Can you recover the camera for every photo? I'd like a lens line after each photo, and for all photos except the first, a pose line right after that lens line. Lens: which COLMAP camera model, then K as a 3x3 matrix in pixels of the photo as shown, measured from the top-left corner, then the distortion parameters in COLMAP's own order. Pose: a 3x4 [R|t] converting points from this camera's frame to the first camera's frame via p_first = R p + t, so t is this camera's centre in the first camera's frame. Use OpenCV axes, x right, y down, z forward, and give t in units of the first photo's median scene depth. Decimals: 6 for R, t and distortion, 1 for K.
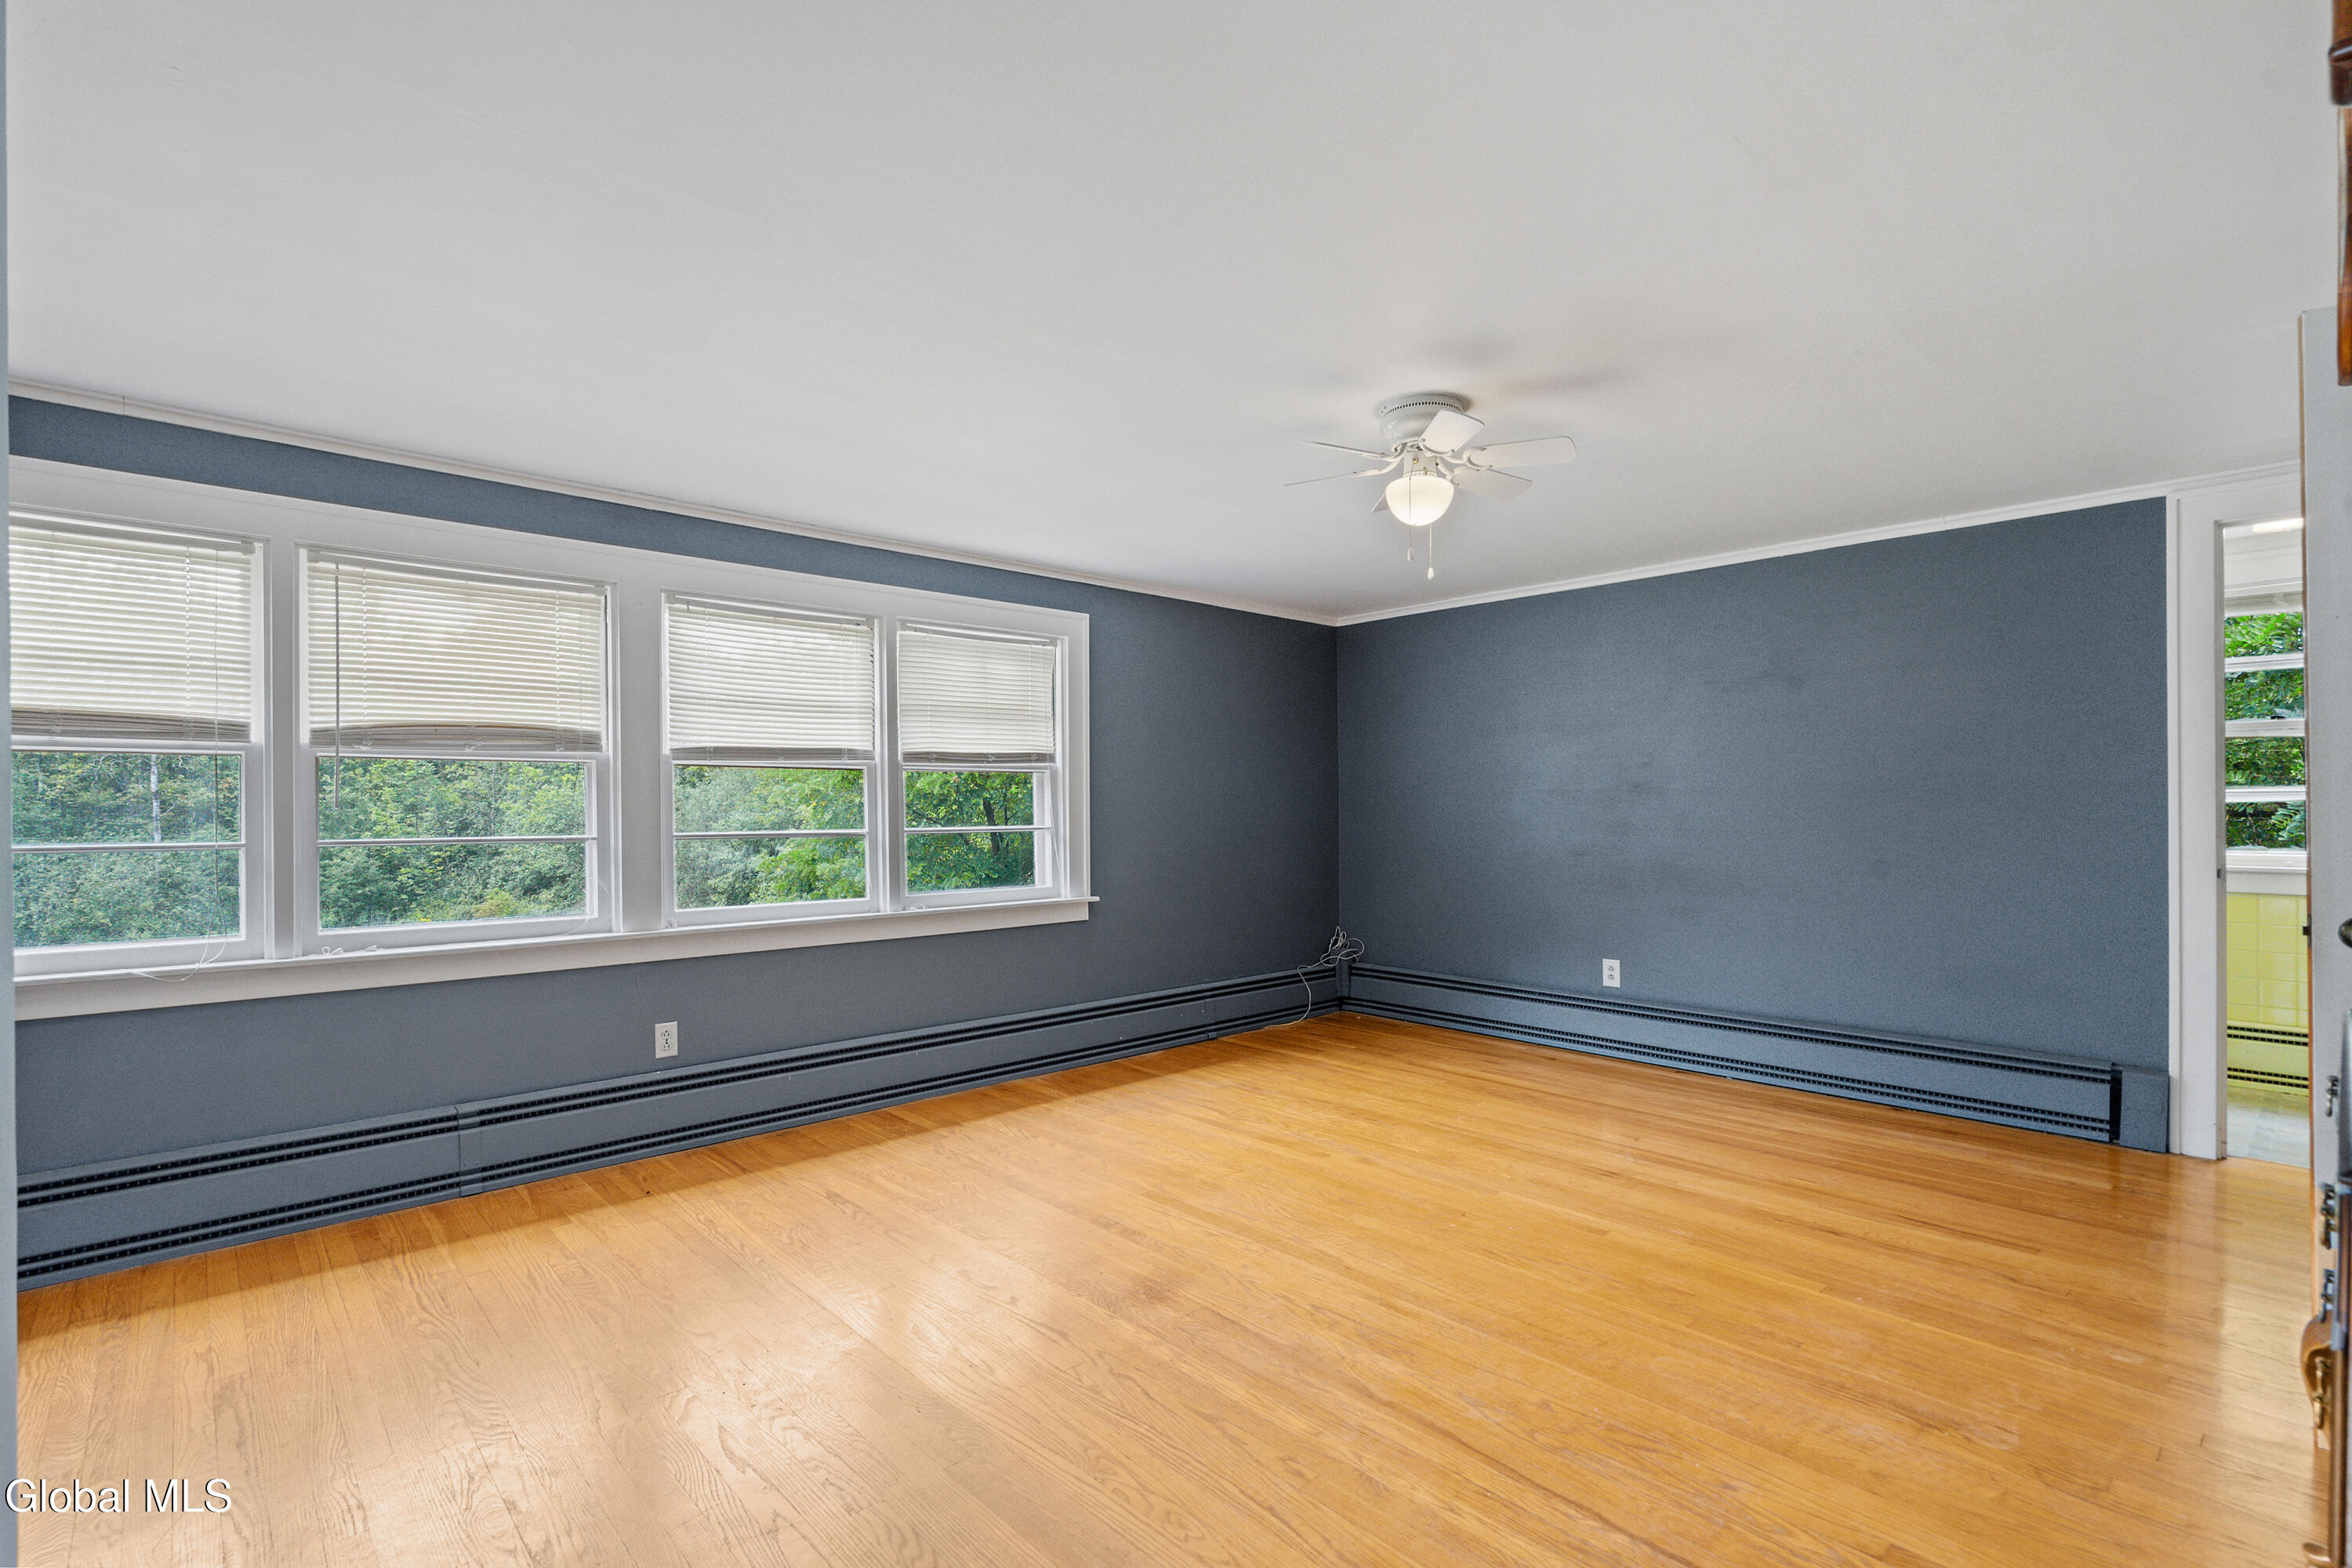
lens RADIAL K [[1074.5, 0, 1164.5], [0, 1074.5, 806.0], [0, 0, 1]] dist [-0.004605, 0.002734]
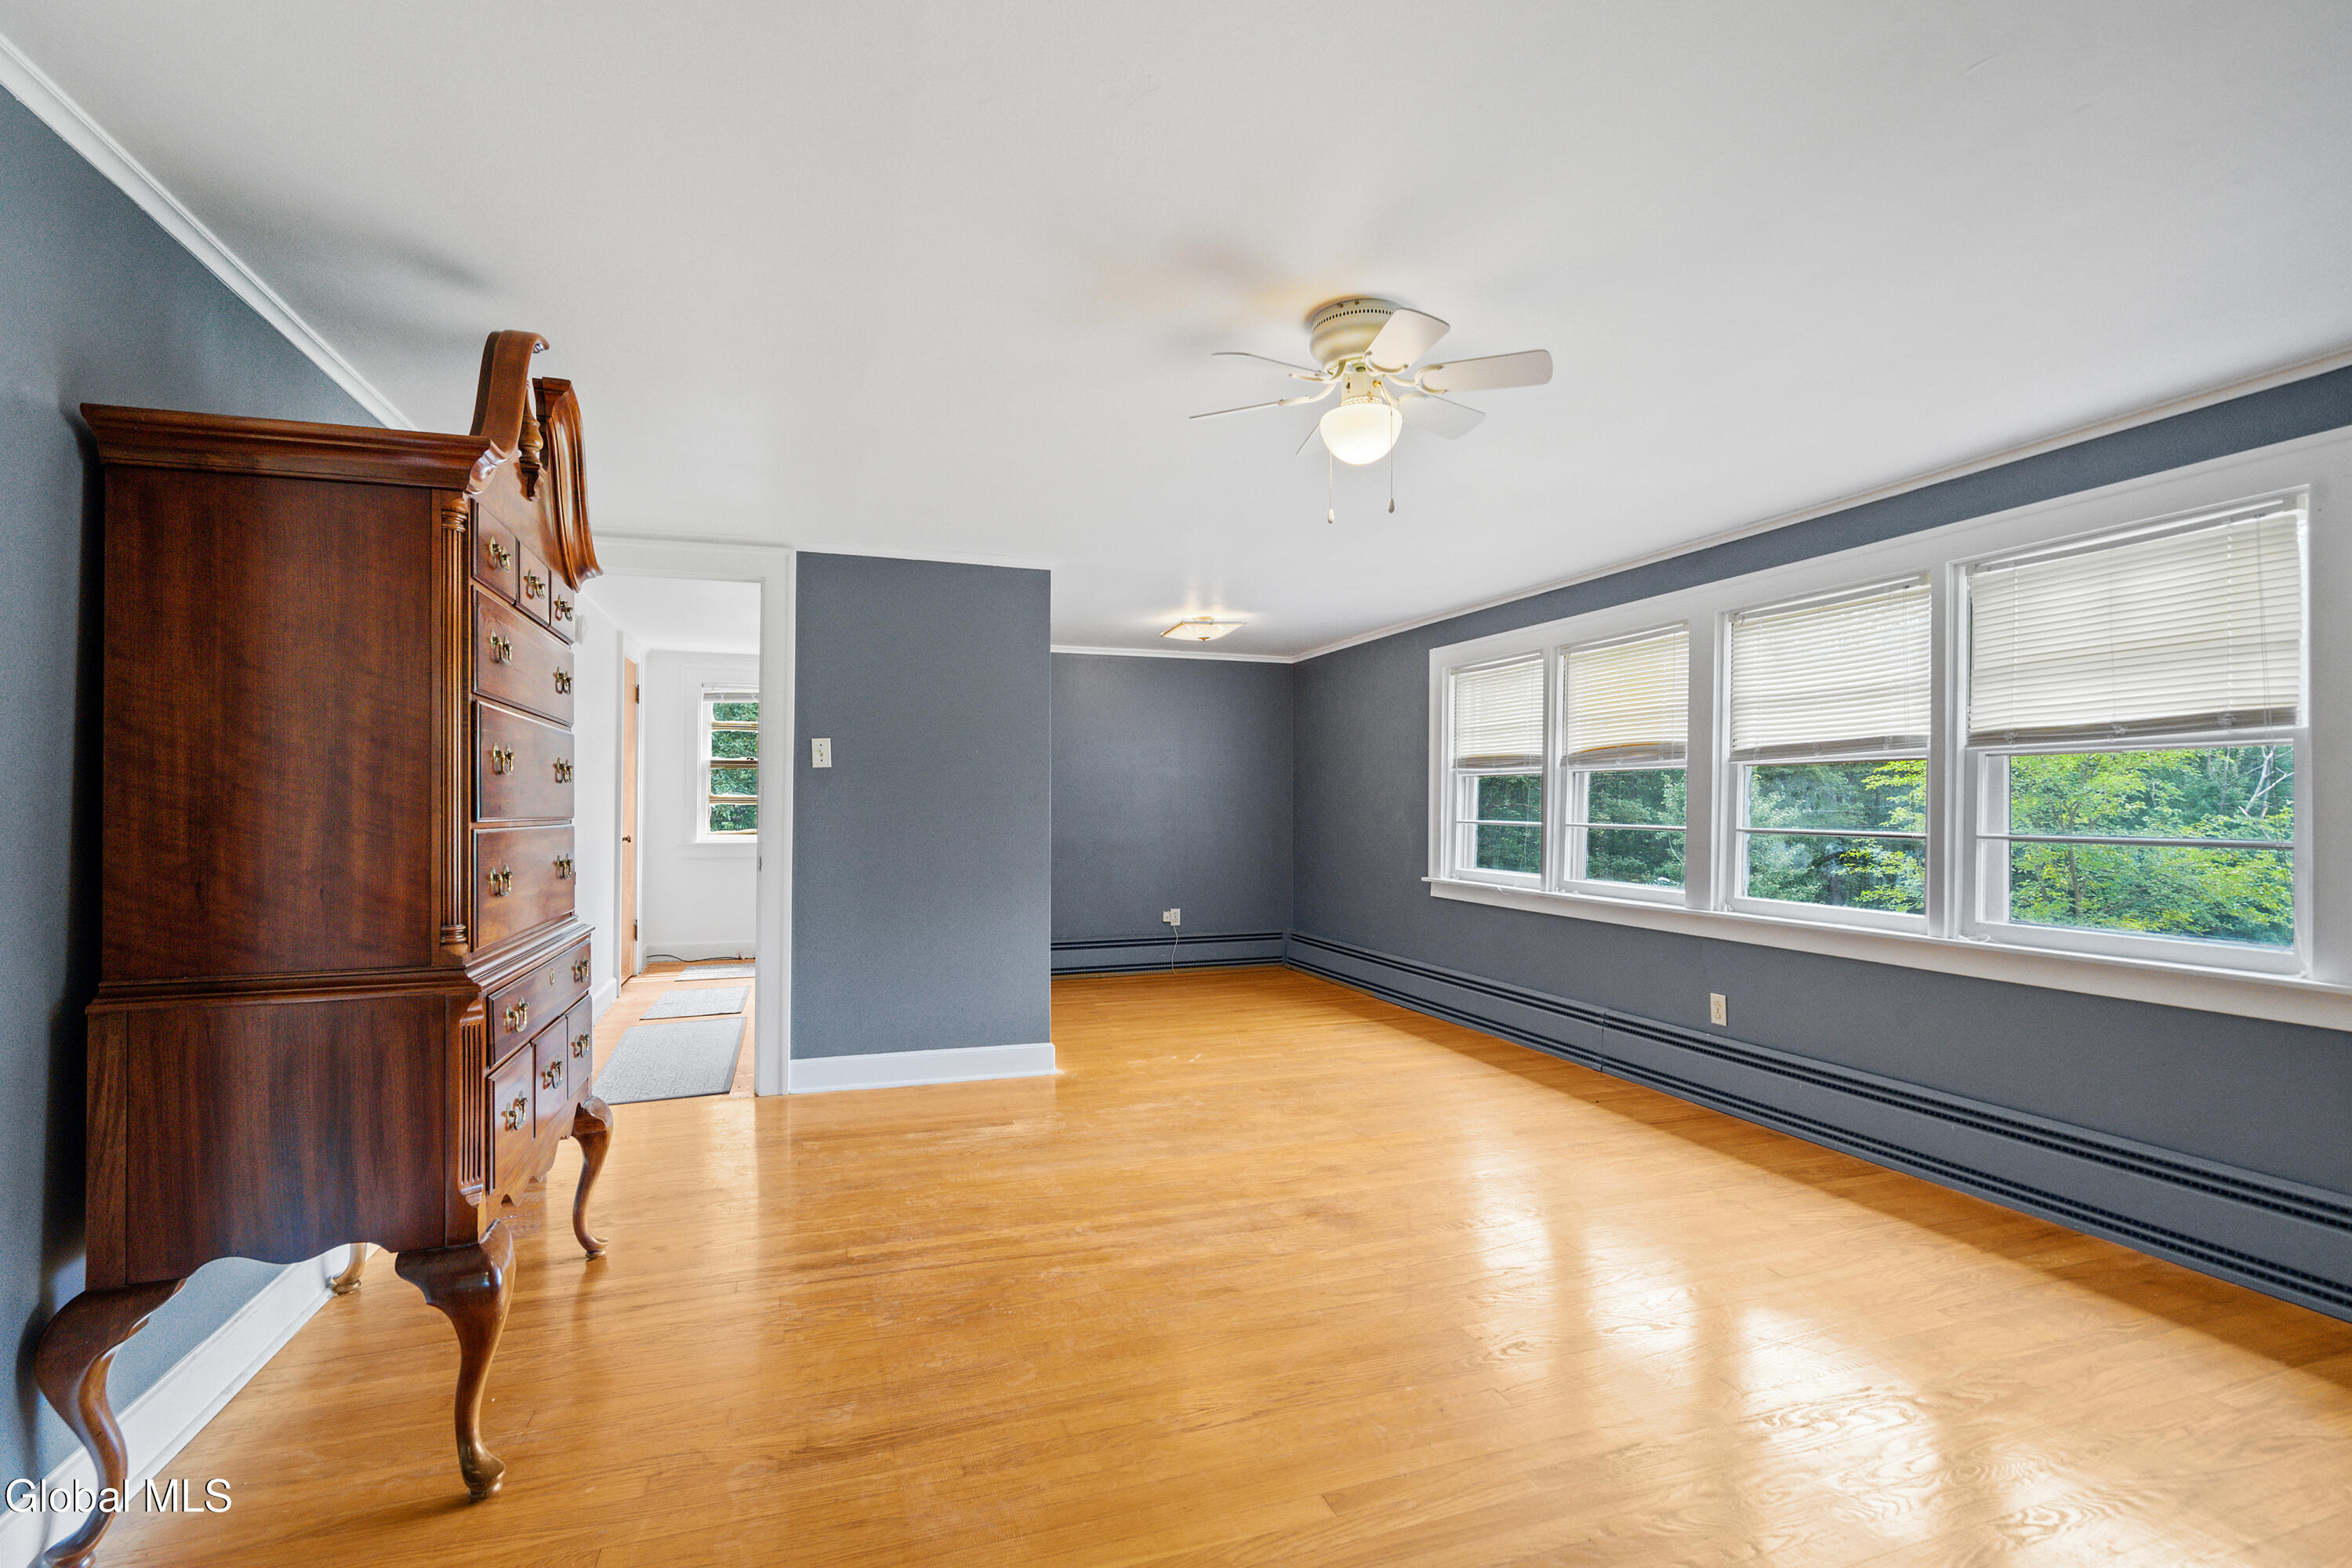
lens RADIAL K [[1074.5, 0, 1183.2], [0, 1074.5, 783.7], [0, 0, 1]] dist [-0.004605, 0.002734]
pose [[-0.387796, -0.014139, -0.921637, 0.802751], [-0.001425, 0.999890, -0.014740, -0.002721], [0.921744, -0.004403, -0.387773, 0.919565]]
